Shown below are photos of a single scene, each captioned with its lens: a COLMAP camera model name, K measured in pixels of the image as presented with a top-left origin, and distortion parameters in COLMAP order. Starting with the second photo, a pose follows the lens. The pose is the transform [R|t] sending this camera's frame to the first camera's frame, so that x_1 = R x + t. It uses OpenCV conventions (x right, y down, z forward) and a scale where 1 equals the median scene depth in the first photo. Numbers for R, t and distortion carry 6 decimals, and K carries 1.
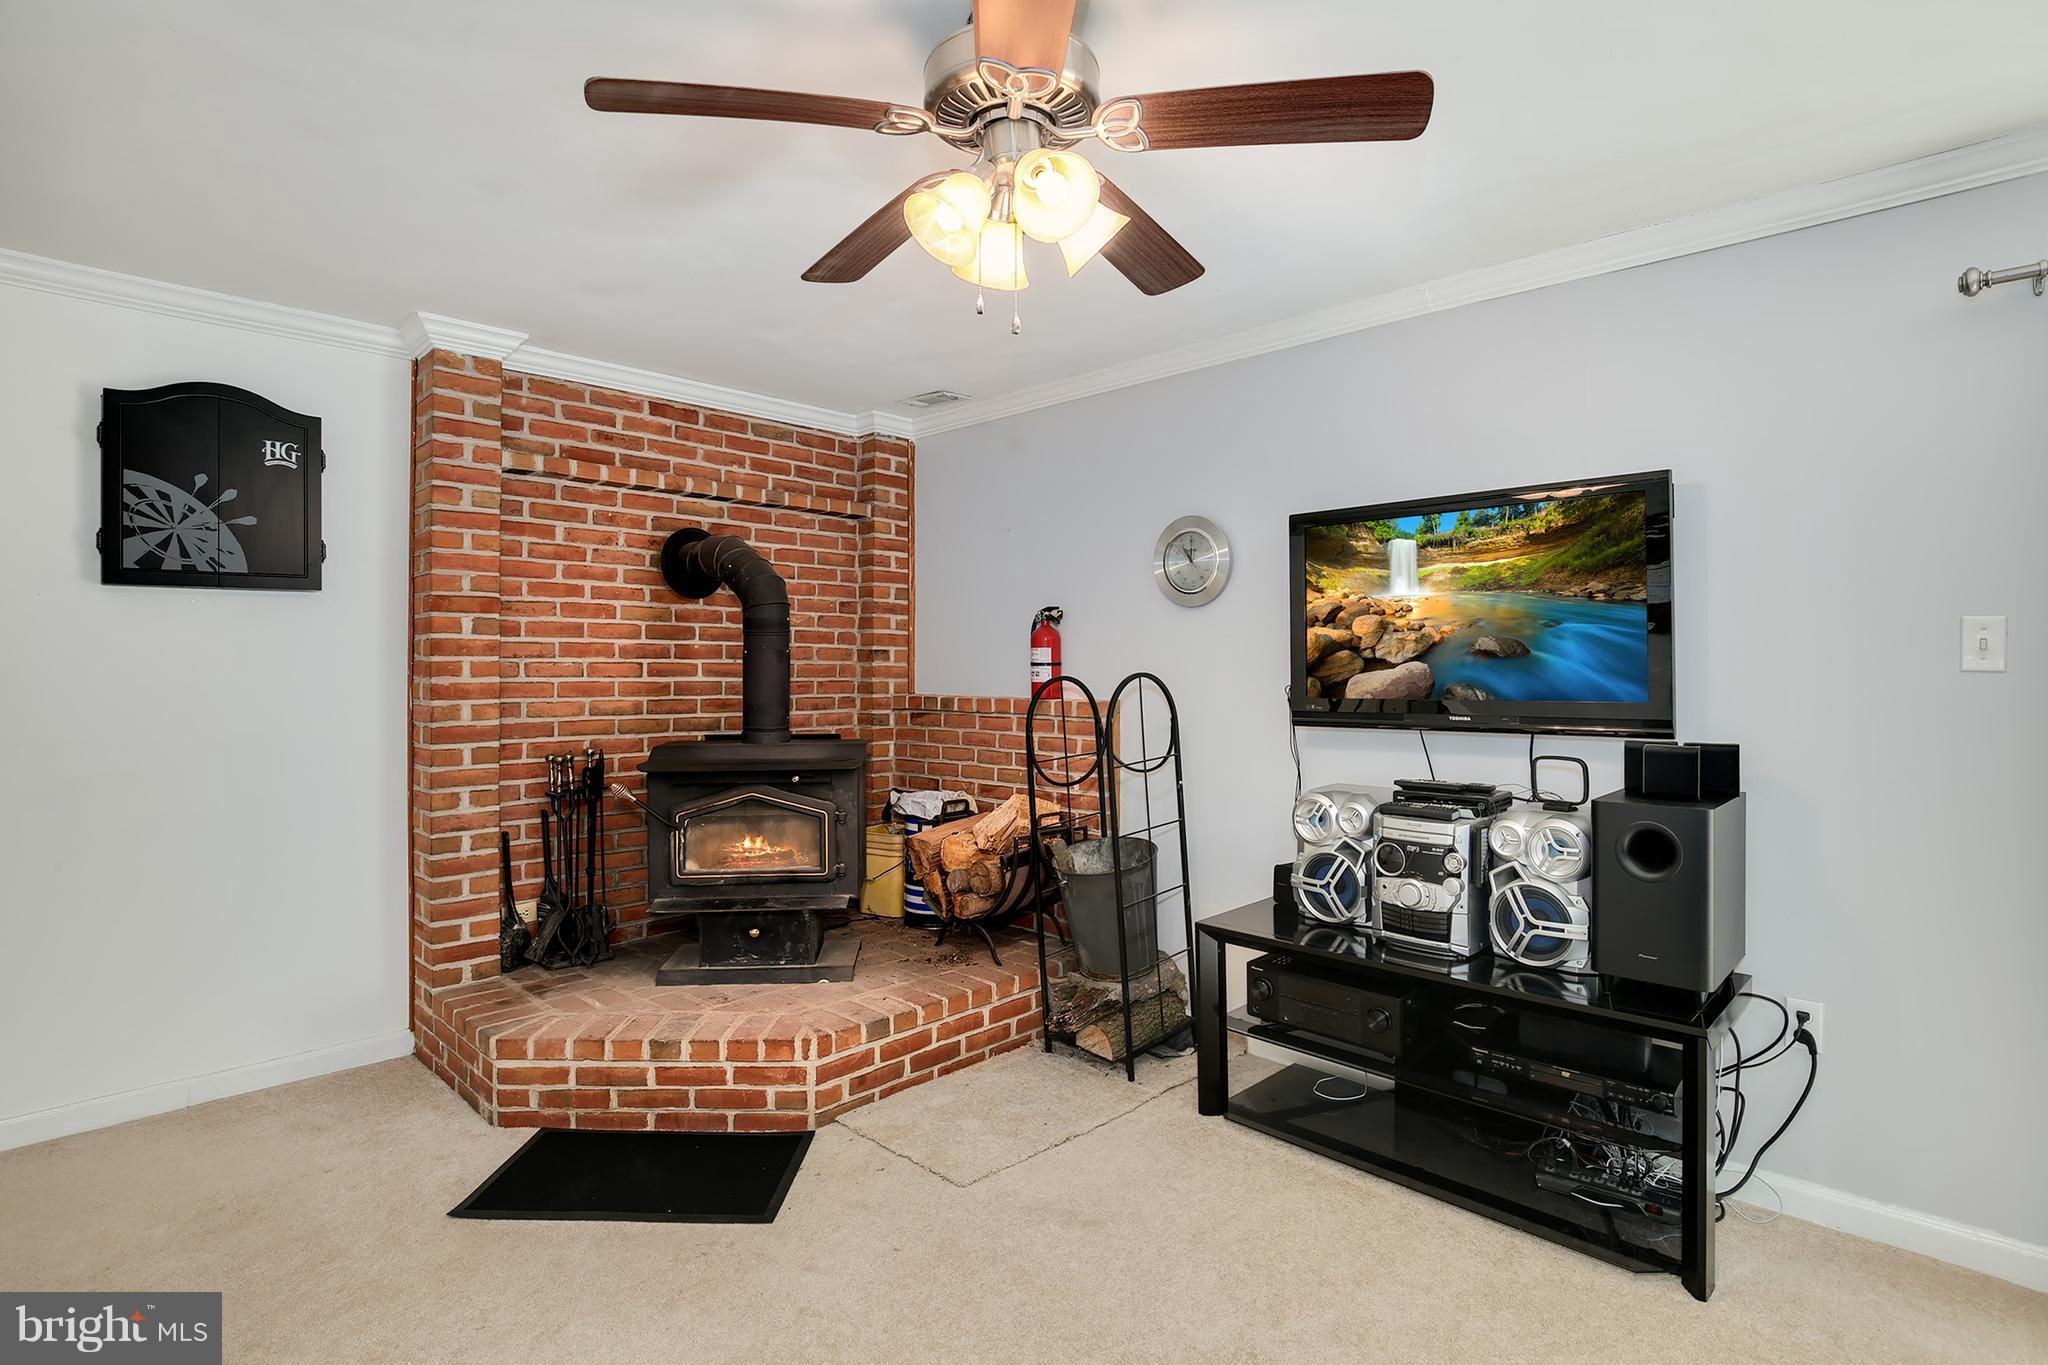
lens RADIAL K [[1007.0, 0, 1017.5], [0, 1007.0, 673.5], [0, 0, 1]] dist [-0.029838, 0.007693]
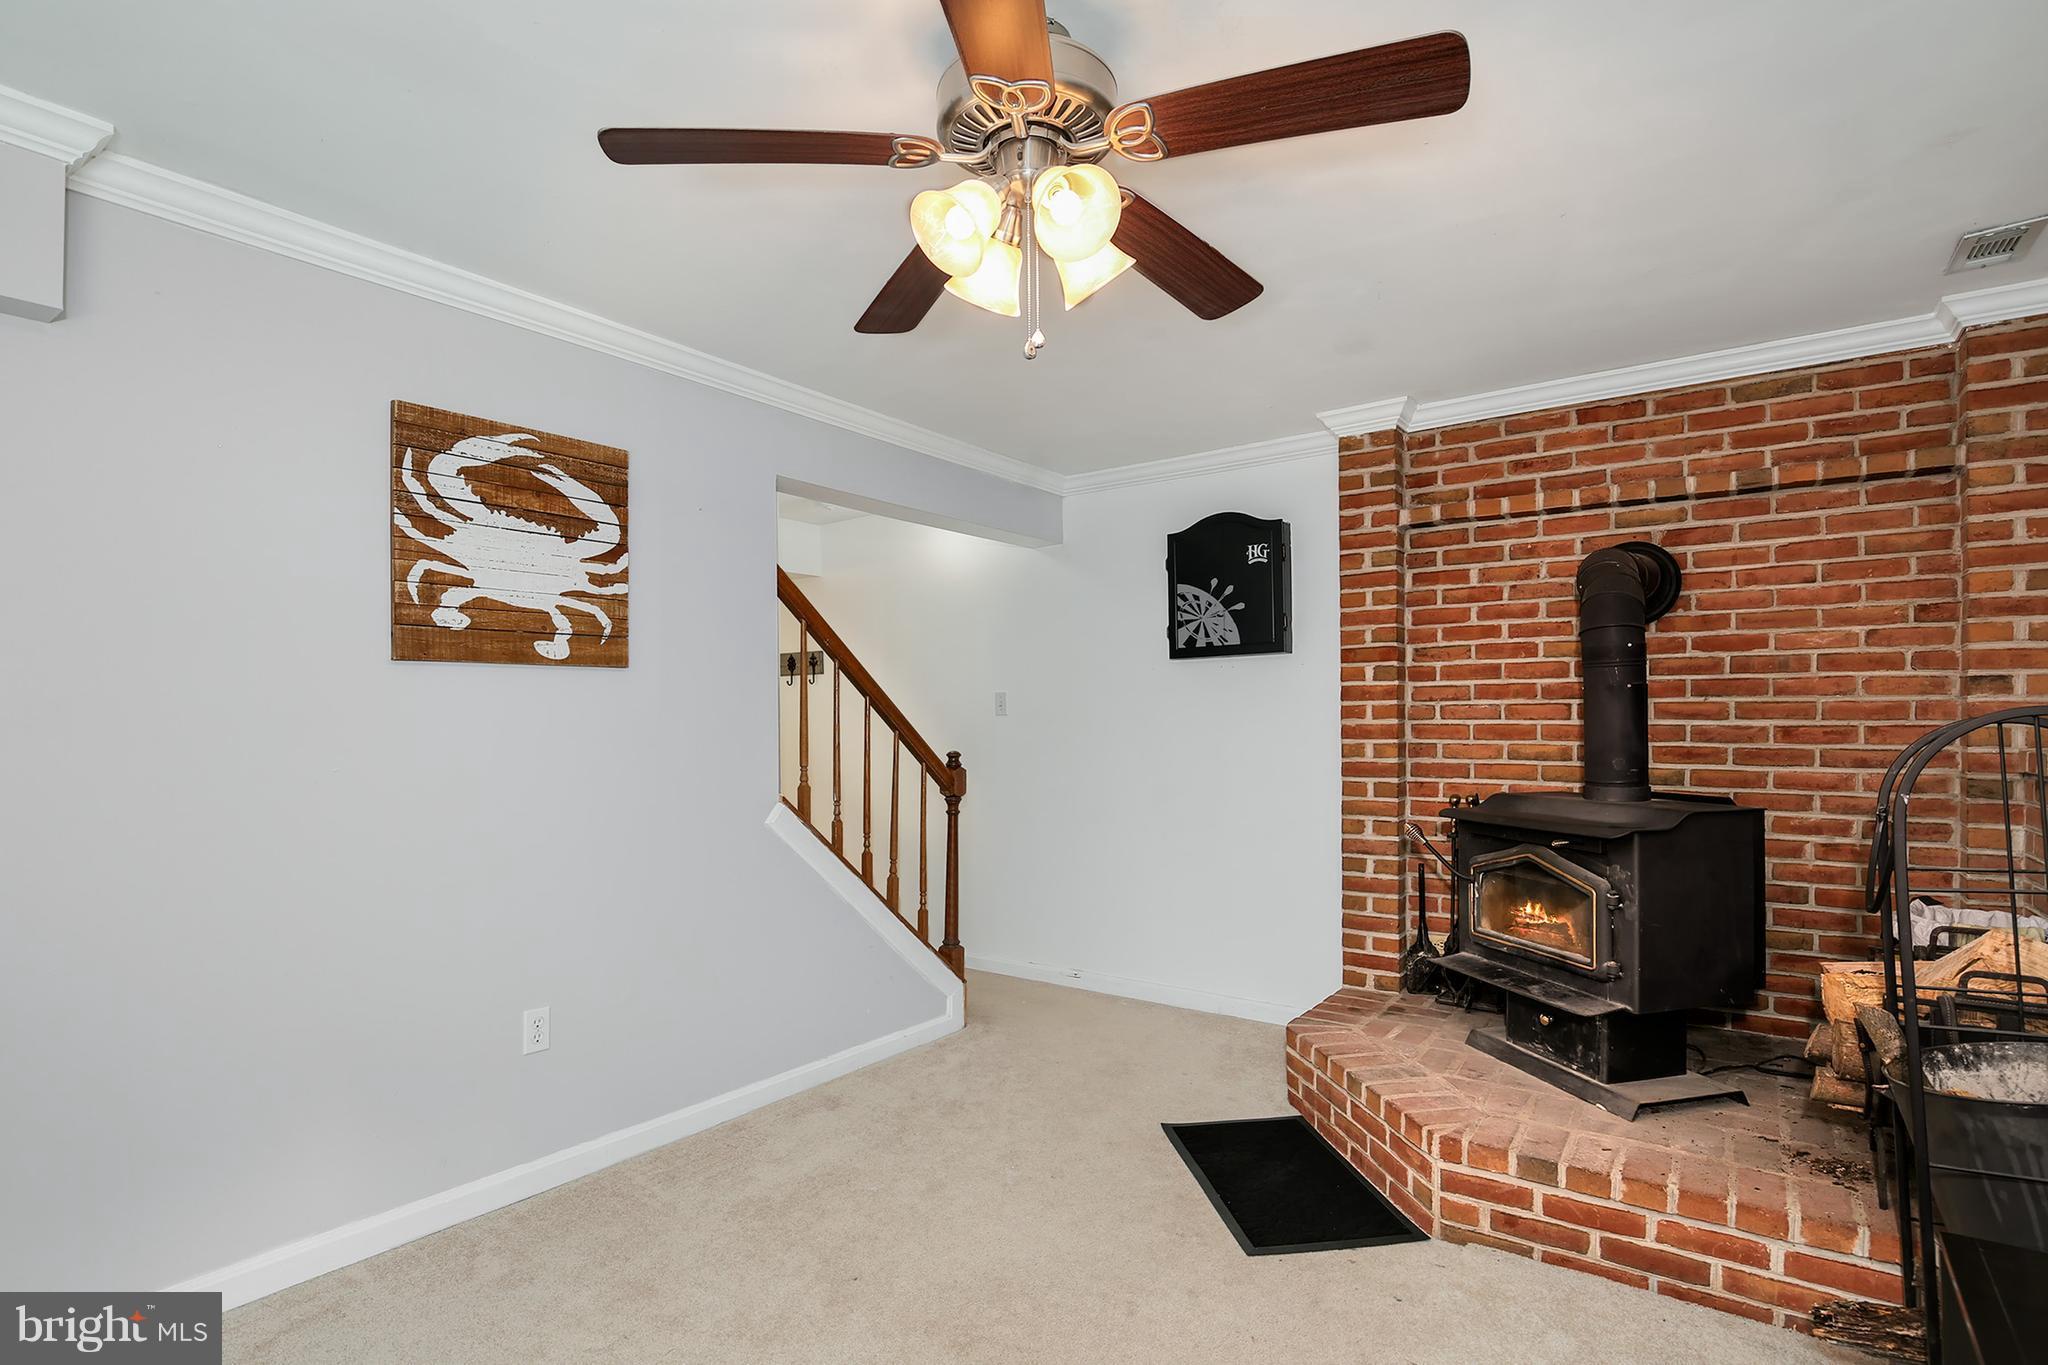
lens RADIAL K [[1007.0, 0, 1049.8], [0, 1007.0, 738.9], [0, 0, 1]] dist [-0.029838, 0.007693]
pose [[0.152739, 0.016514, -0.988129, 0.511368], [0.000132, 0.999860, 0.016730, 0.006860], [0.988267, -0.002685, 0.152715, 0.463976]]
